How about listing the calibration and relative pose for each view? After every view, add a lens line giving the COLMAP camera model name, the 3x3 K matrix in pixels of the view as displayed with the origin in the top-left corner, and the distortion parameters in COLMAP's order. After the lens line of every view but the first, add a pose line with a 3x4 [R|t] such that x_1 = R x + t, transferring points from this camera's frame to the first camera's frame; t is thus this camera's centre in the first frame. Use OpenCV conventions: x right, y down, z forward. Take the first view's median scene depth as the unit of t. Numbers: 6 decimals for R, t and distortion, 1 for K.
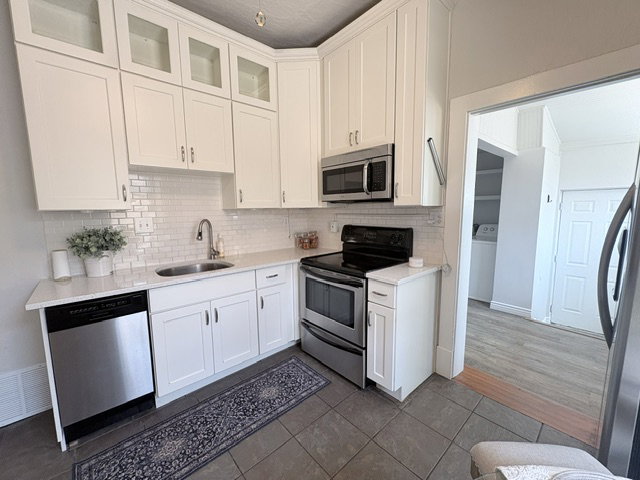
lens RADIAL K [[263.0, 0, 320.0], [0, 263.0, 240.0], [0, 0, 1]] dist [-0.001862, -0.000222]
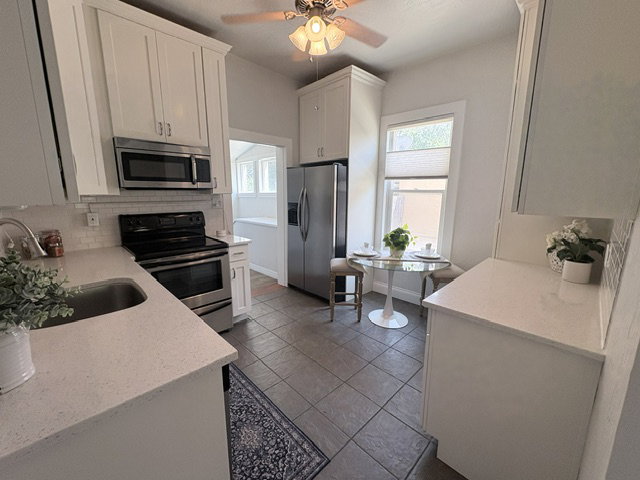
lens RADIAL K [[263.0, 0, 320.0], [0, 263.0, 240.0], [0, 0, 1]] dist [-0.001862, -0.000222]
pose [[-0.050391, -0.167789, 0.984534, -1.000199], [0.120765, 0.977530, 0.172777, -0.057540], [-0.991401, 0.127604, -0.028996, 0.459554]]
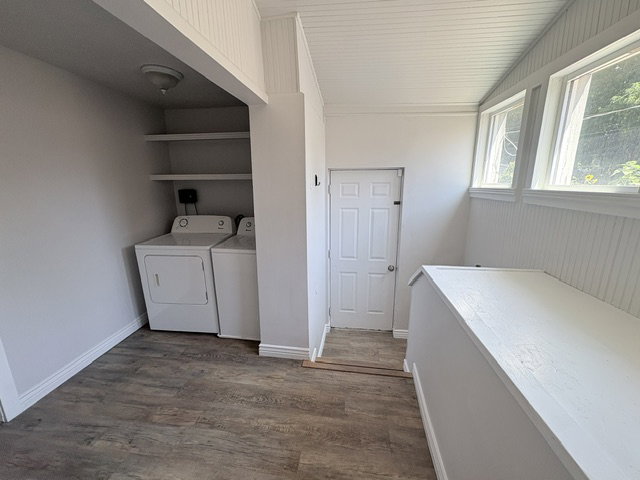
lens RADIAL K [[263.0, 0, 320.0], [0, 263.0, 240.0], [0, 0, 1]] dist [-0.001862, -0.000222]
pose [[0.757945, -0.136675, 0.637840, 0.645080], [0.077775, 0.989763, 0.119665, -0.130584], [-0.647666, -0.041092, 0.760816, 0.715361]]
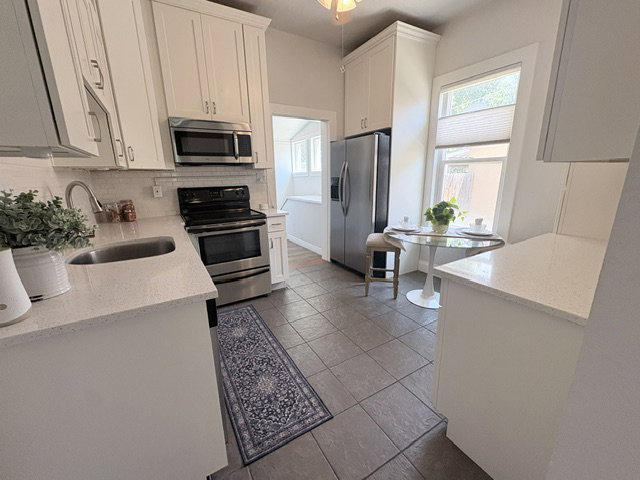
lens RADIAL K [[263.0, 0, 320.0], [0, 263.0, 240.0], [0, 0, 1]] dist [-0.001862, -0.000222]
pose [[0.187127, -0.226627, 0.955837, -1.000356], [0.139805, 0.969264, 0.202440, 0.009541], [-0.972336, 0.095749, 0.213059, 0.333132]]
